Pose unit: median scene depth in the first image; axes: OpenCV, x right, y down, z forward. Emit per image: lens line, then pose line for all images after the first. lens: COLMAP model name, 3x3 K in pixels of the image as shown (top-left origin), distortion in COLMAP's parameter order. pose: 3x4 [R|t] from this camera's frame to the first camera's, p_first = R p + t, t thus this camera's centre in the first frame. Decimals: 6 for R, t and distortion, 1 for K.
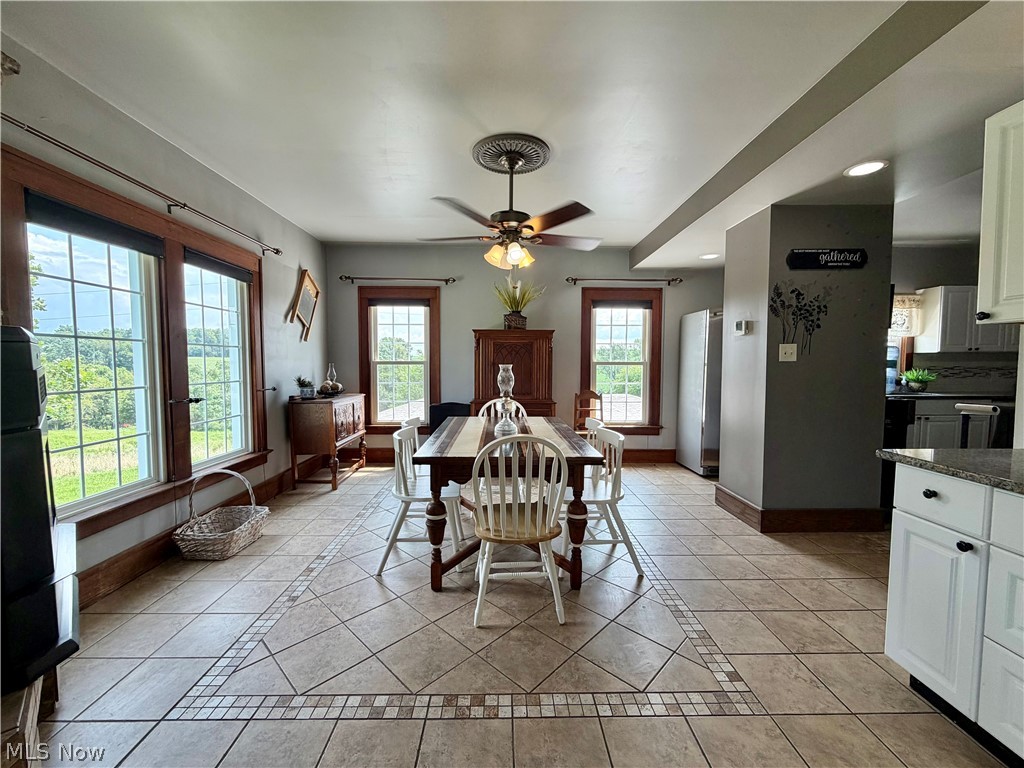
lens RADIAL K [[410.9, 0, 507.3], [0, 410.9, 385.2], [0, 0, 1]] dist [-0.000979, 0.000057]
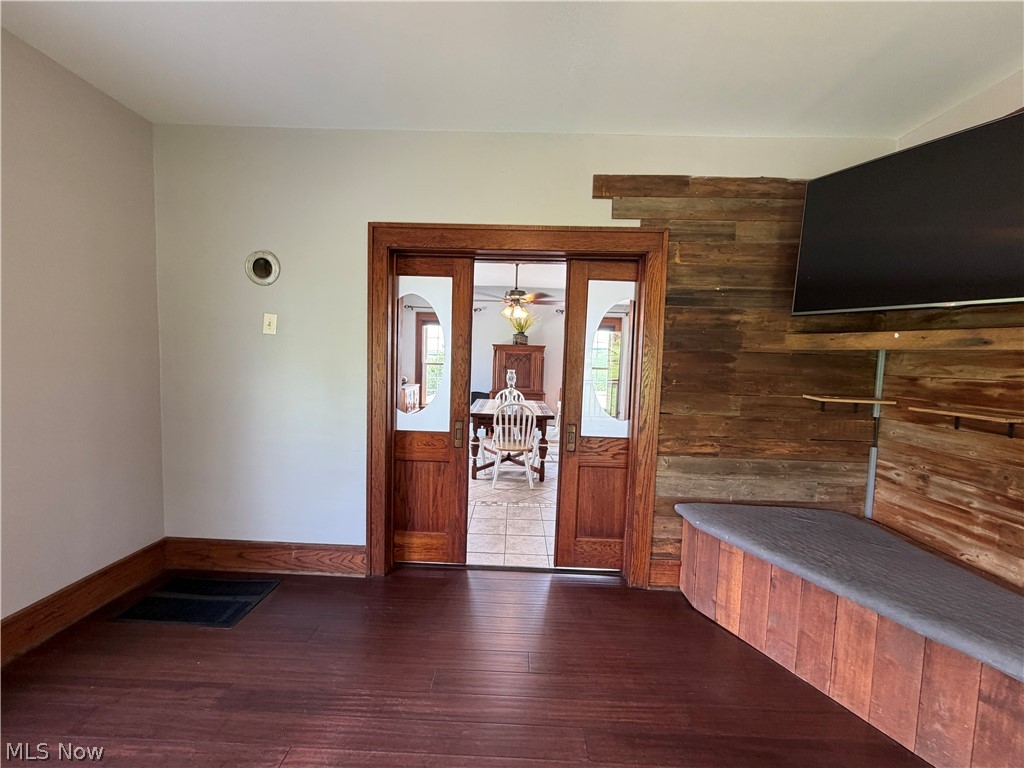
lens RADIAL K [[410.9, 0, 508.4], [0, 410.9, 385.2], [0, 0, 1]] dist [-0.000979, 0.000057]
pose [[0.999209, 0.027424, -0.028794, 0.037731], [-0.027128, 0.999576, 0.010617, -0.000413], [0.029073, -0.009828, 0.999529, -0.840878]]
